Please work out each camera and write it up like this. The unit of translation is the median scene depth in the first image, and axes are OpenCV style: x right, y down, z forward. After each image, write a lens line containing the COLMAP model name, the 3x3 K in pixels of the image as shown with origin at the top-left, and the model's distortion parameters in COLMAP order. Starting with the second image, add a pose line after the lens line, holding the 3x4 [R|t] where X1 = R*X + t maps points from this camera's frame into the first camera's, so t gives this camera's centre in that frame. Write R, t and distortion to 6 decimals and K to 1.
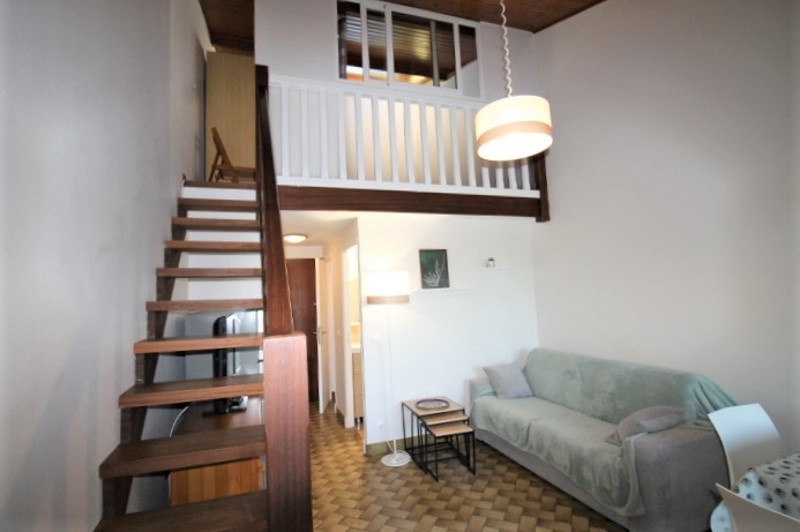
lens RADIAL K [[371.4, 0, 403.7], [0, 371.4, 267.8], [0, 0, 1]] dist [0.000260, -0.000206]
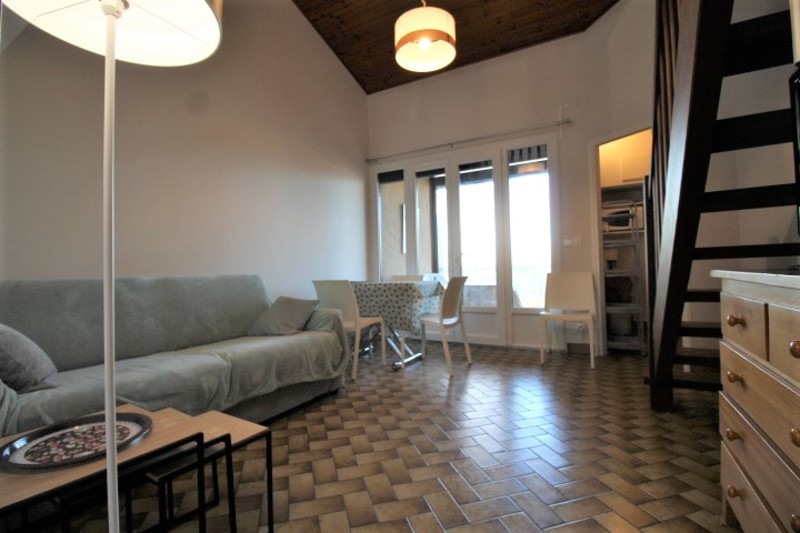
lens RADIAL K [[371.4, 0, 403.7], [0, 371.4, 268.3], [0, 0, 1]] dist [0.000260, -0.000206]
pose [[-0.673865, 0.067141, 0.735798, -0.303370], [-0.019795, 0.993865, -0.108819, 0.296343], [-0.738590, -0.087894, -0.668401, 1.102786]]
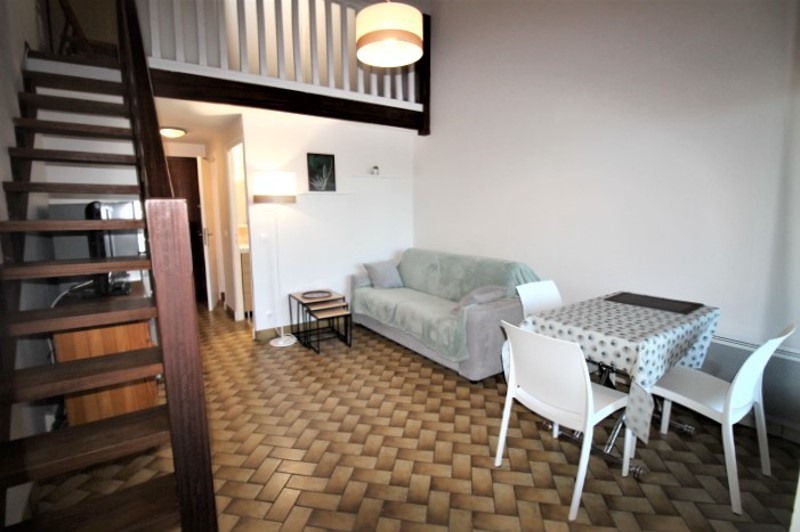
lens RADIAL K [[363.4, 0, 389.3], [0, 363.4, 256.8], [0, 0, 1]] dist [-0.001153, -0.007713]
pose [[0.970249, 0.003466, 0.242085, 0.025804], [-0.051858, 0.979666, 0.193816, 0.032886], [-0.236490, -0.200604, 0.950700, -0.084016]]
